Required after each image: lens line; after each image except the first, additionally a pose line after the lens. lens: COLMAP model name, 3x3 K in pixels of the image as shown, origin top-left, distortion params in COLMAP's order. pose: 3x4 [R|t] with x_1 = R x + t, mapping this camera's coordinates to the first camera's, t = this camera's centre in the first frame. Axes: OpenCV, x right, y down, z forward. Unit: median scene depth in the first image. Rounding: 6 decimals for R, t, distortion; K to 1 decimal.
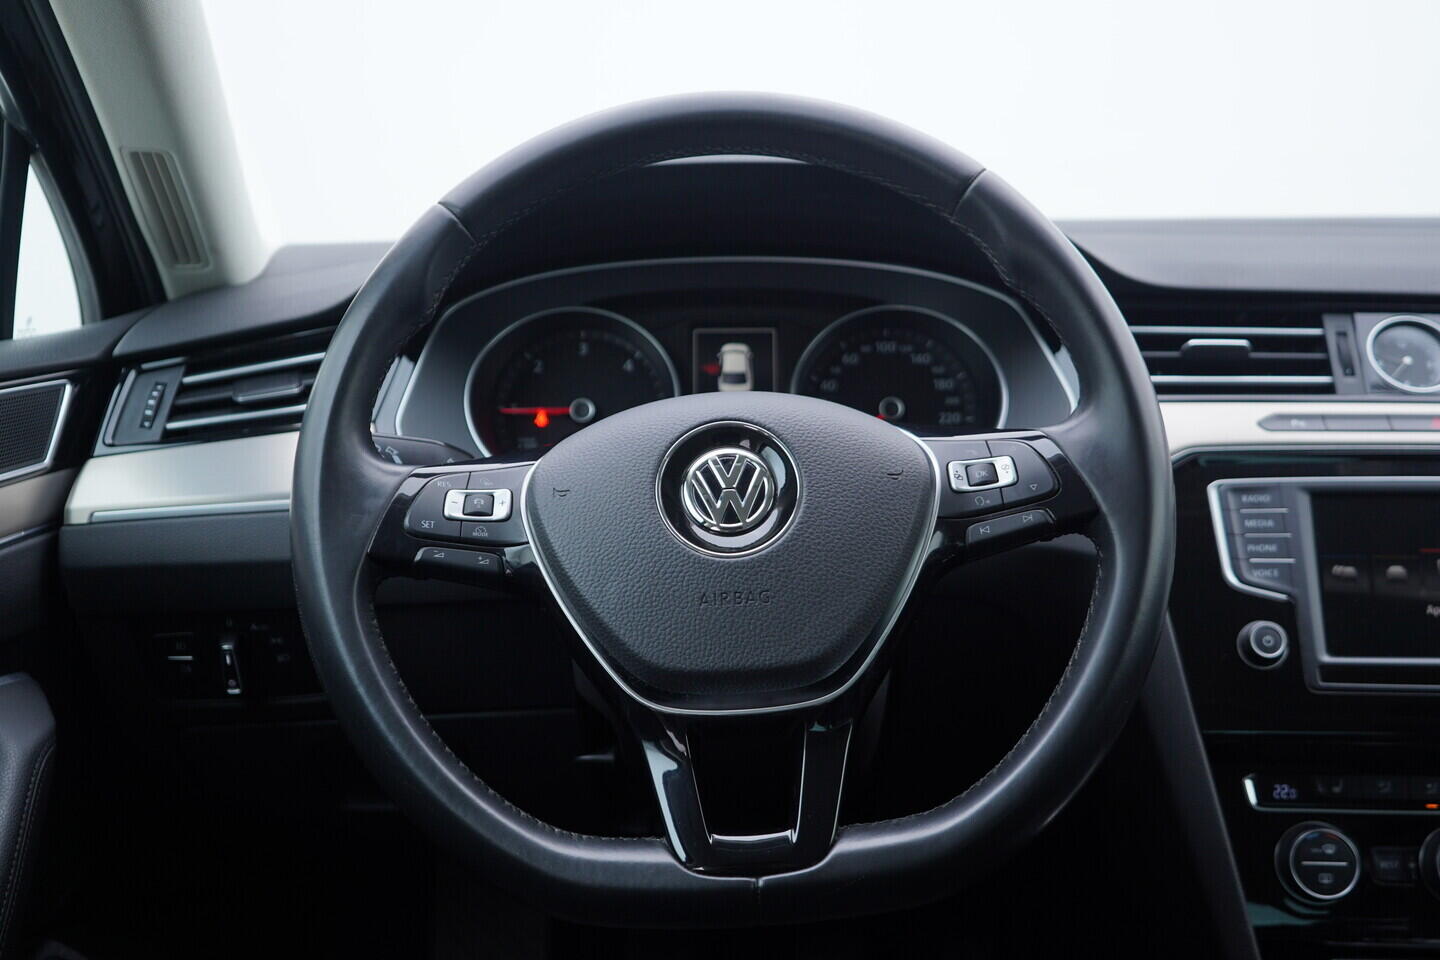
lens RADIAL K [[1461.7, 0, 714.1], [0, 1461.7, 484.1], [0, 0, 1]] dist [-0.013901, 0.000000]
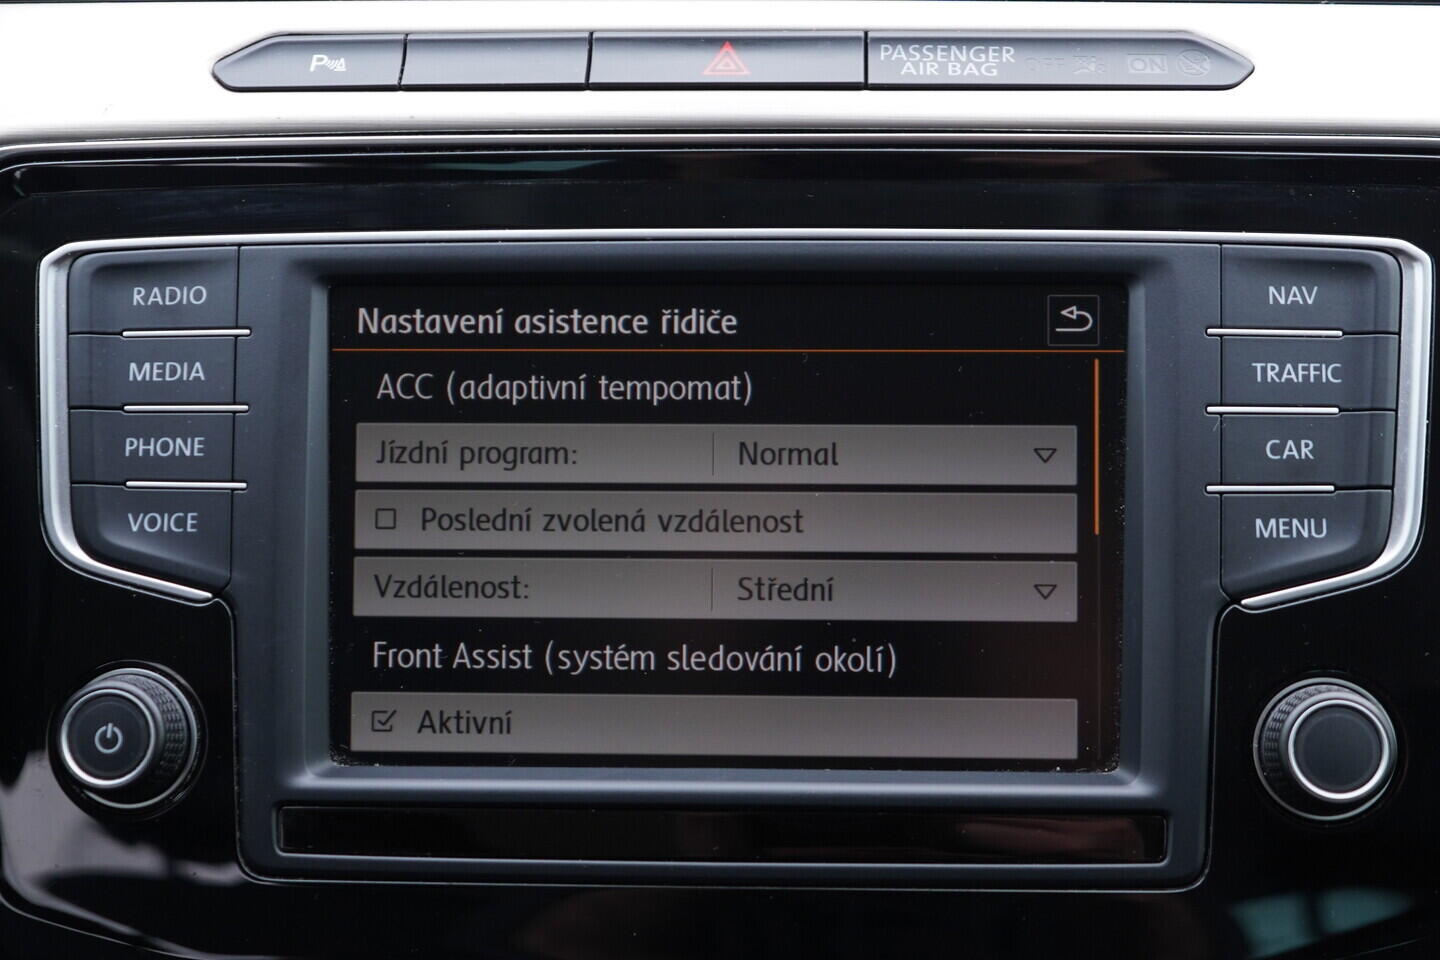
lens RADIAL K [[1461.7, 0, 720.0], [0, 1461.7, 469.5], [0, 0, 1]] dist [-0.013901, 0.000000]
pose [[0.999209, -0.014889, 0.036861, 0.493334], [0.006139, 0.973882, 0.226973, -0.027492], [-0.039278, -0.226568, 0.973203, 0.663964]]
